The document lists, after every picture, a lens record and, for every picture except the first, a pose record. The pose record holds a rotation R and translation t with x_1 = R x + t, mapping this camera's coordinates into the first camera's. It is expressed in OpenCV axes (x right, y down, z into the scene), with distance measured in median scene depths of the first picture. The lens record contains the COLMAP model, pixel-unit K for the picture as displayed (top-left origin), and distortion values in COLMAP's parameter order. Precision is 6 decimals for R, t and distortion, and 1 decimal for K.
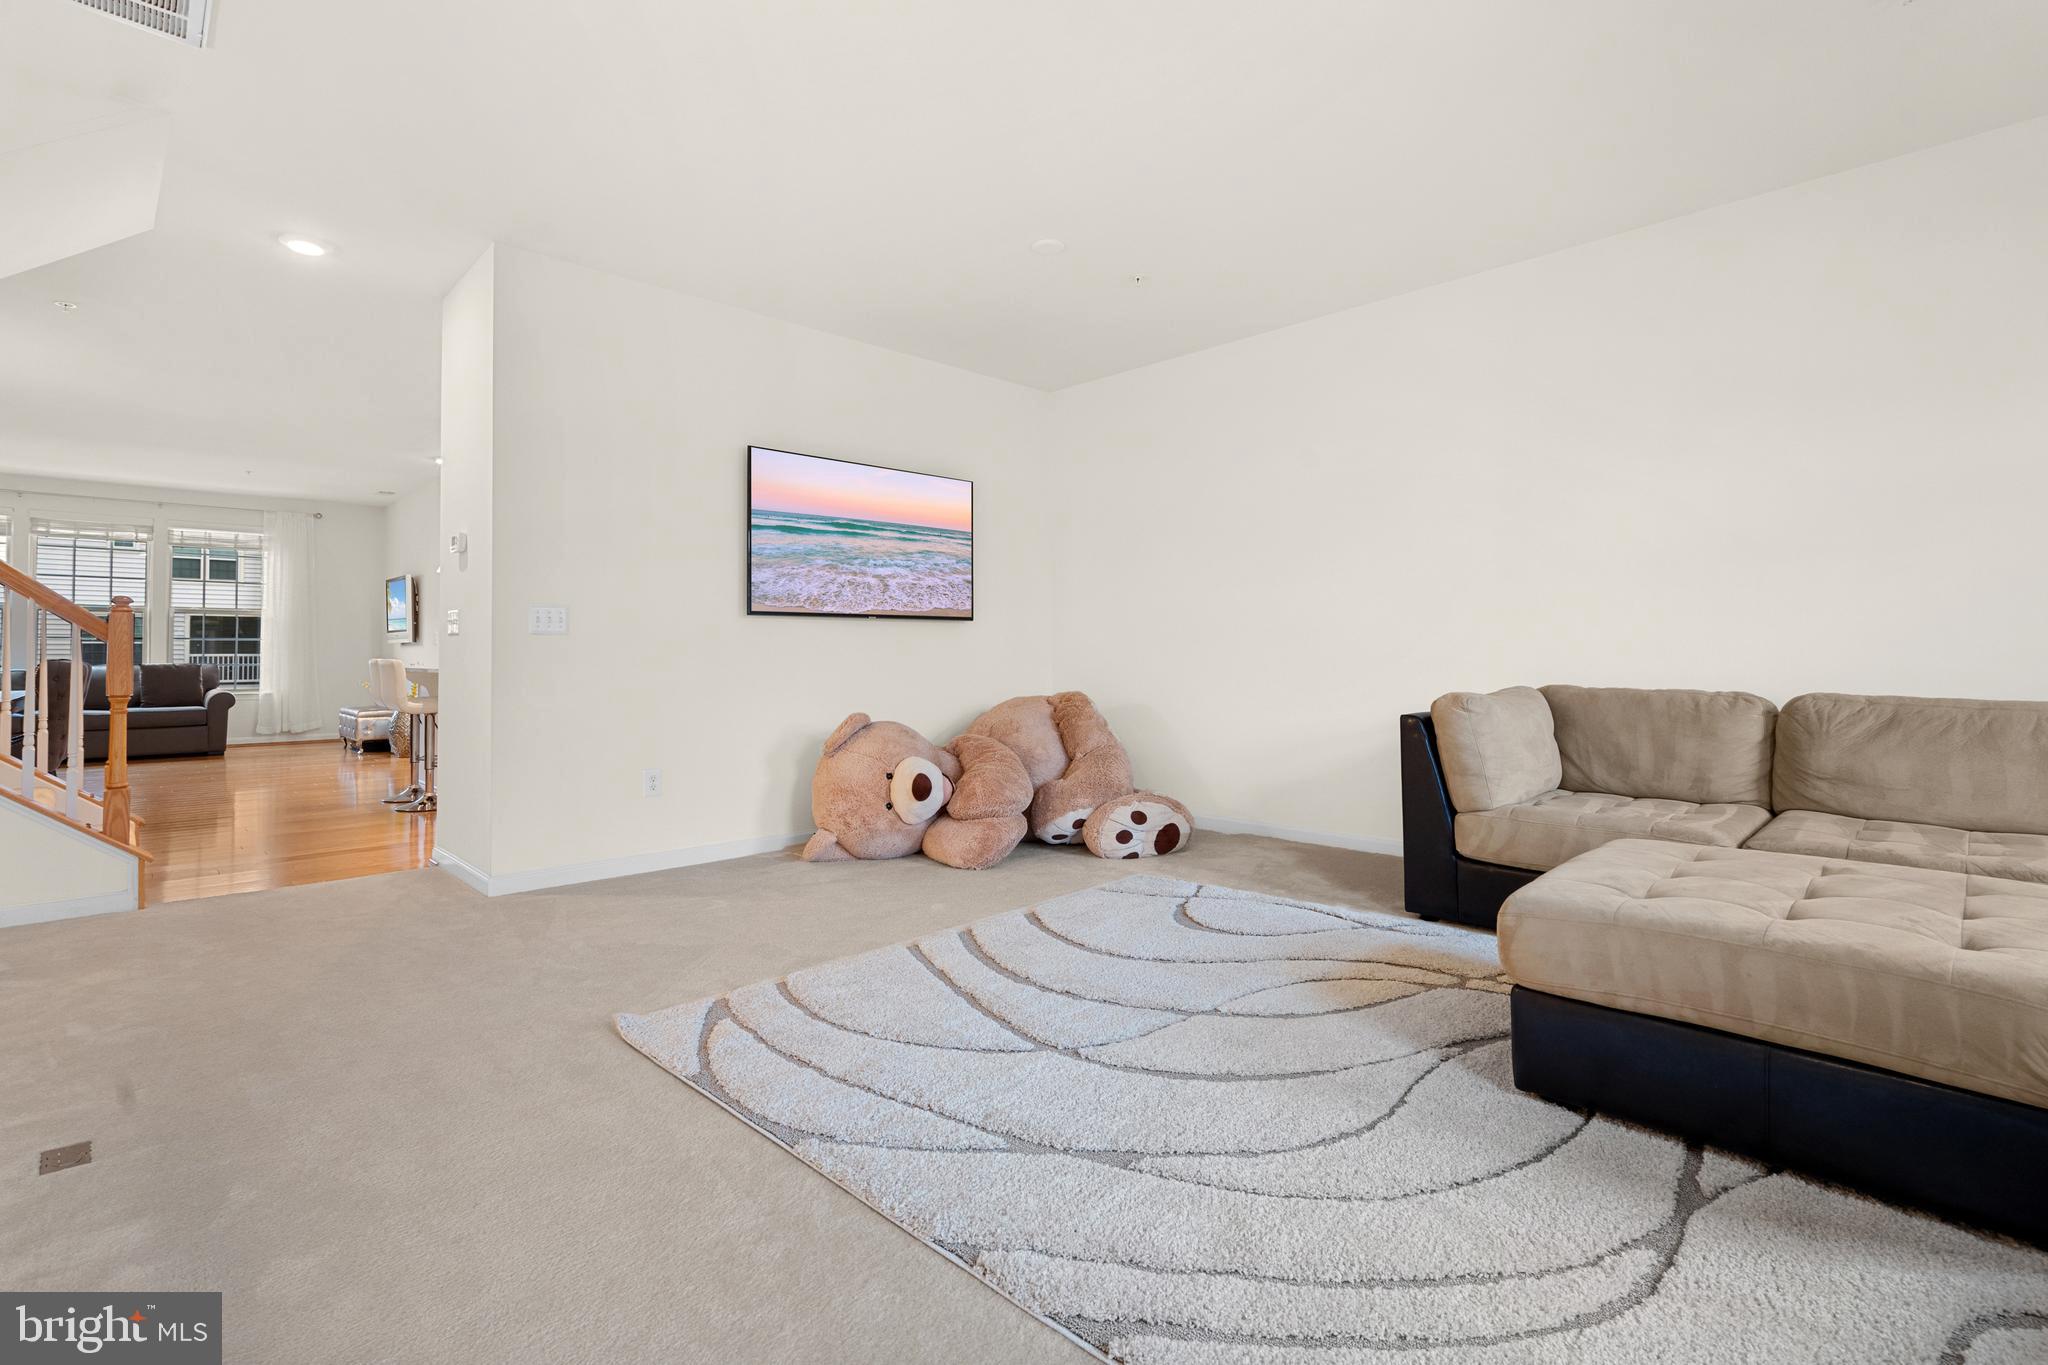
lens RADIAL K [[962.9, 0, 1025.1], [0, 962.9, 641.5], [0, 0, 1]] dist [-0.000882, -0.000101]
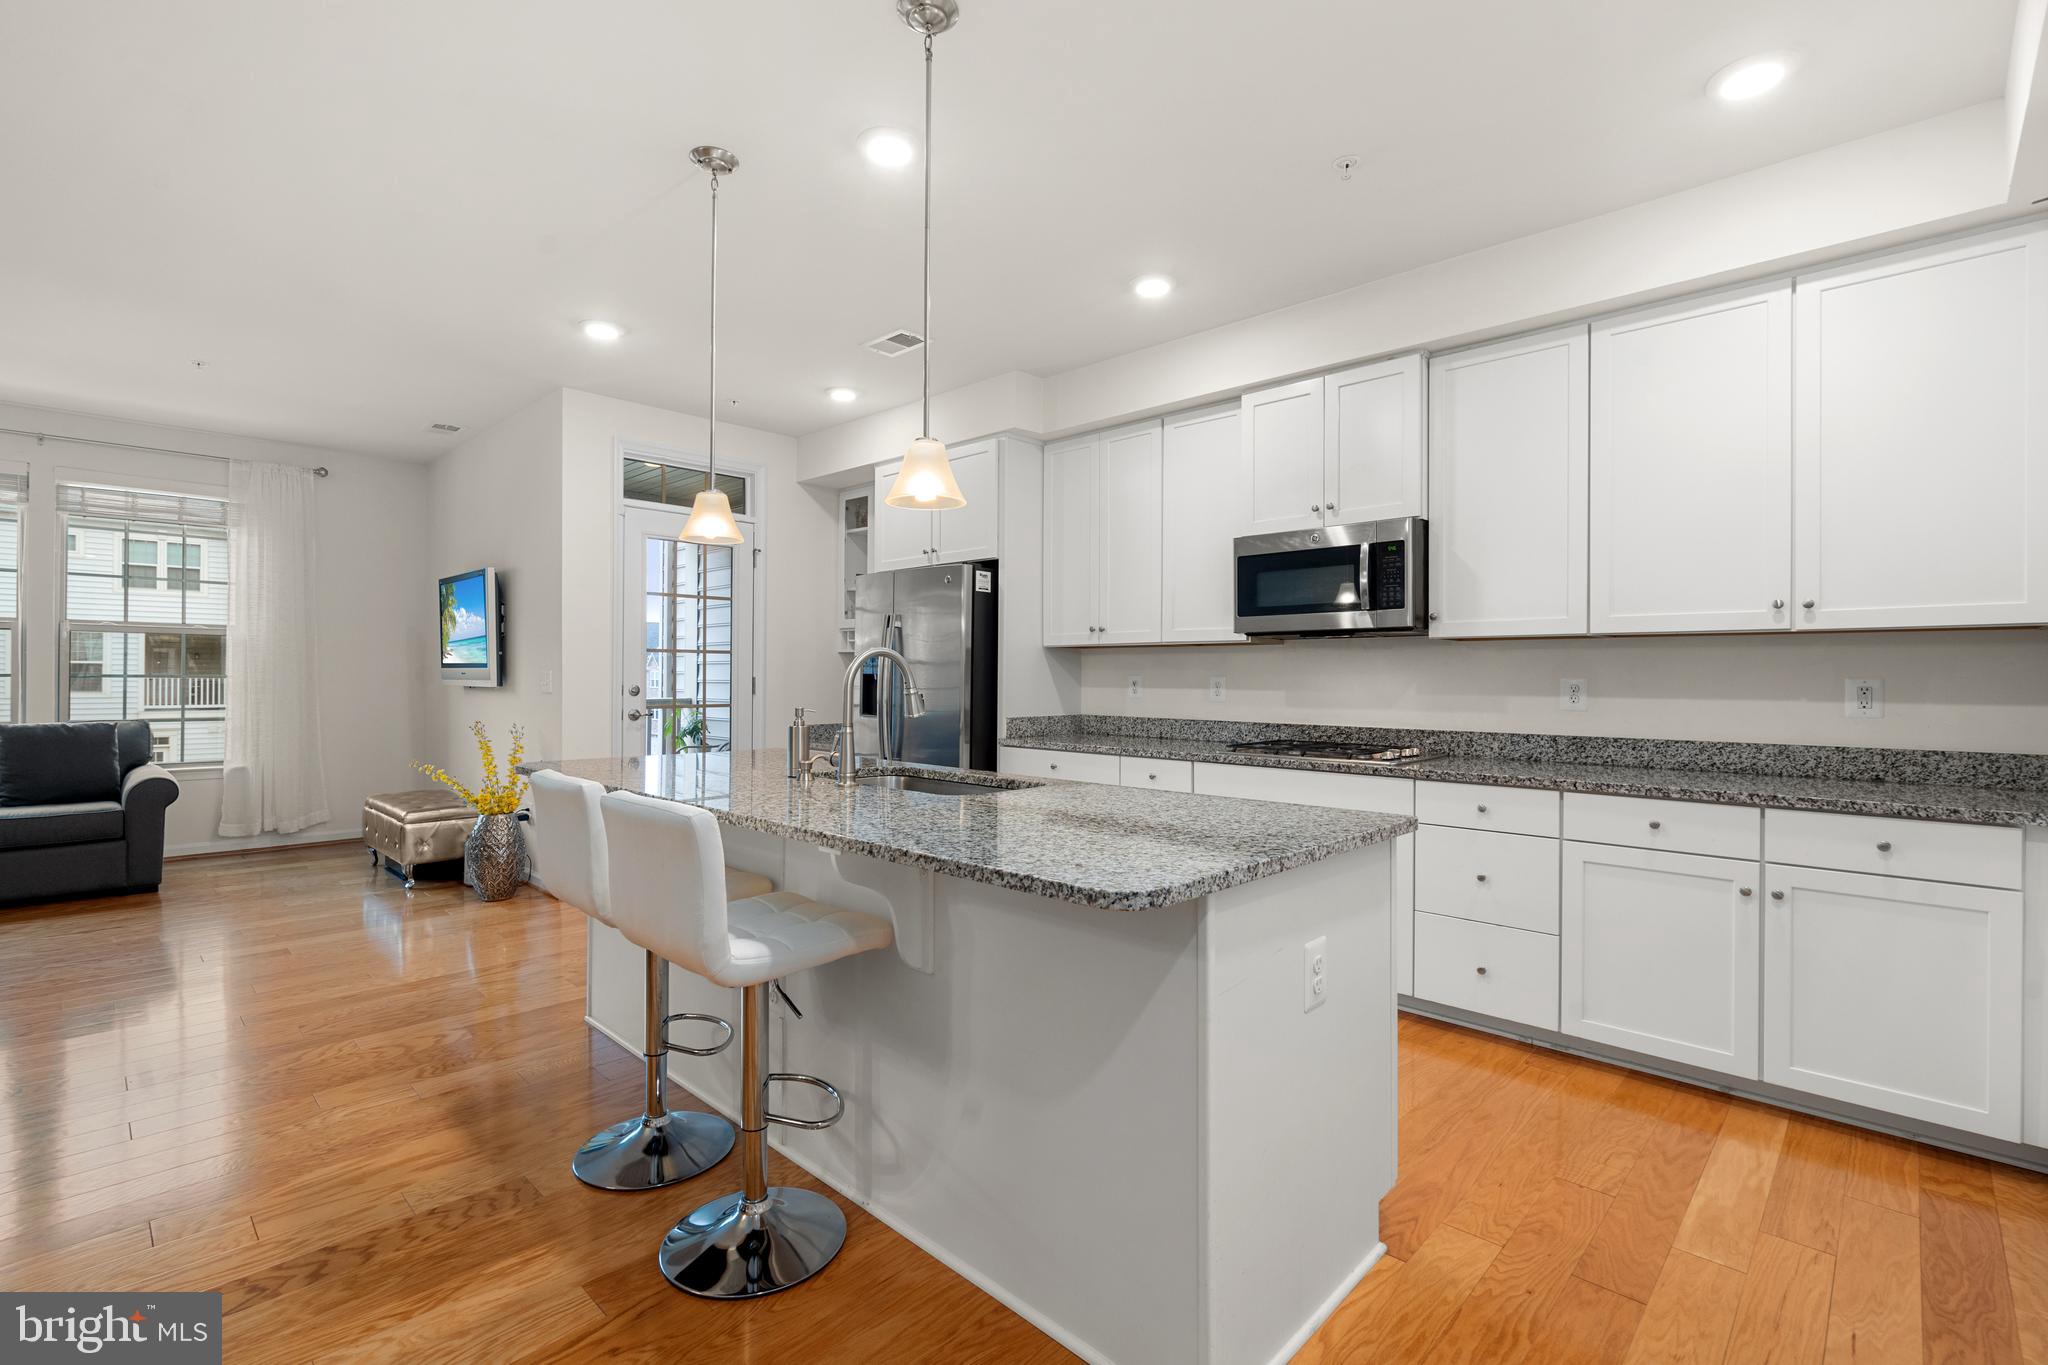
lens RADIAL K [[923.7, 0, 1034.7], [0, 923.7, 672.3], [0, 0, 1]] dist [-0.012334, 0.000247]
pose [[0.998577, 0.006668, 0.052911, -0.343929], [-0.007434, 0.999870, 0.014310, -0.017790], [-0.052808, -0.014683, 0.998497, 0.433426]]
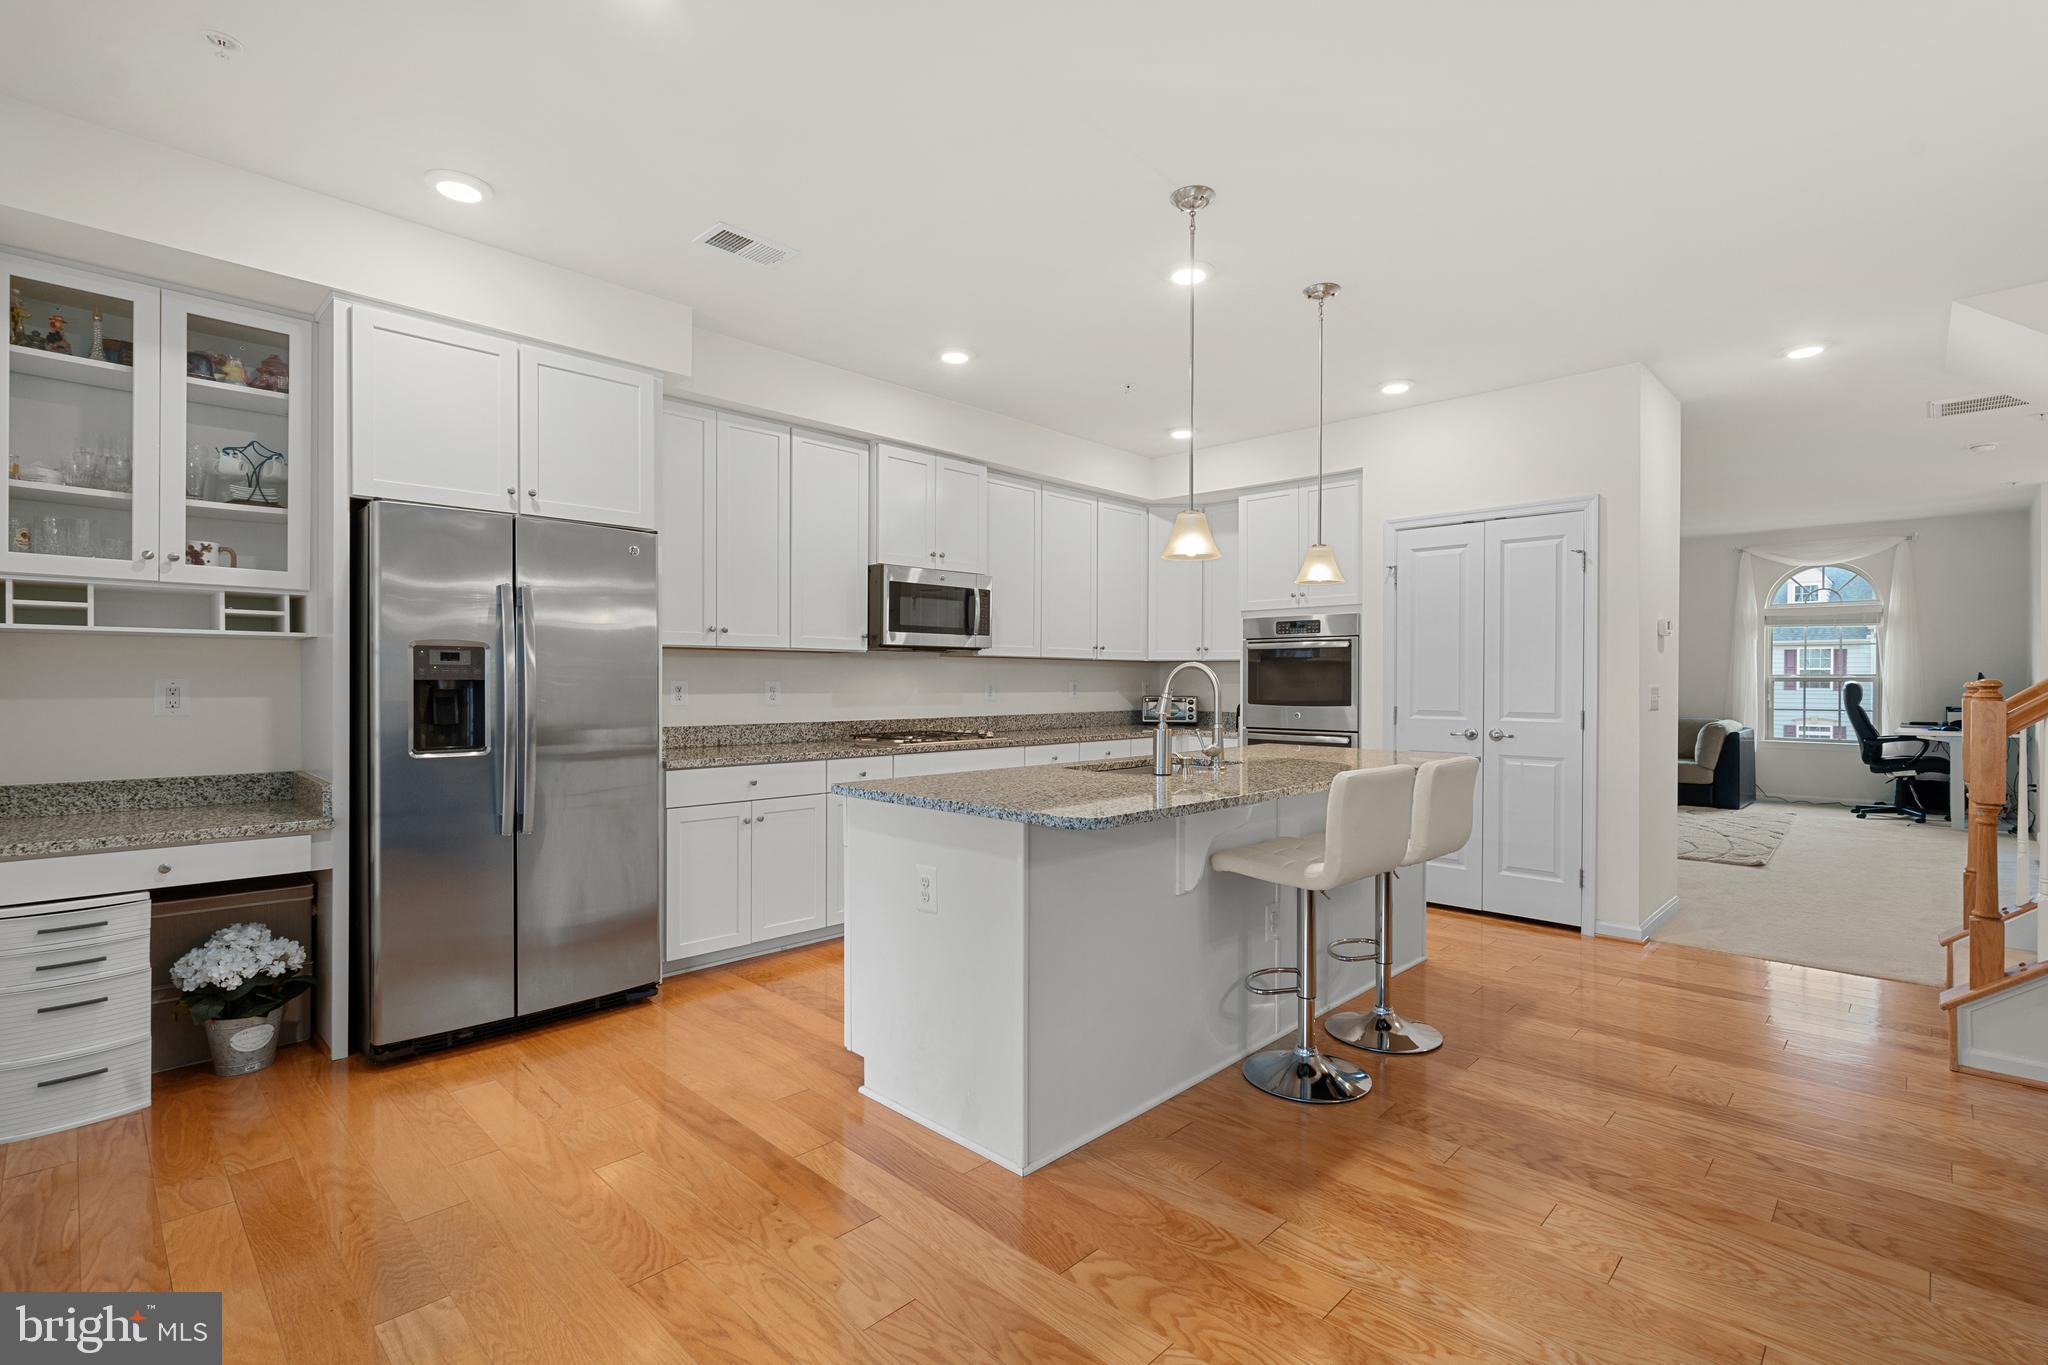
lens RADIAL K [[928.4, 0, 1024.0], [0, 928.4, 682.5], [0, 0, 1]] dist [-0.002352, -0.000169]
pose [[-0.037870, -0.003280, 0.999277, -0.815566], [-0.023771, 0.999715, 0.002381, -0.012109], [-0.999000, -0.023663, -0.037937, 0.866925]]
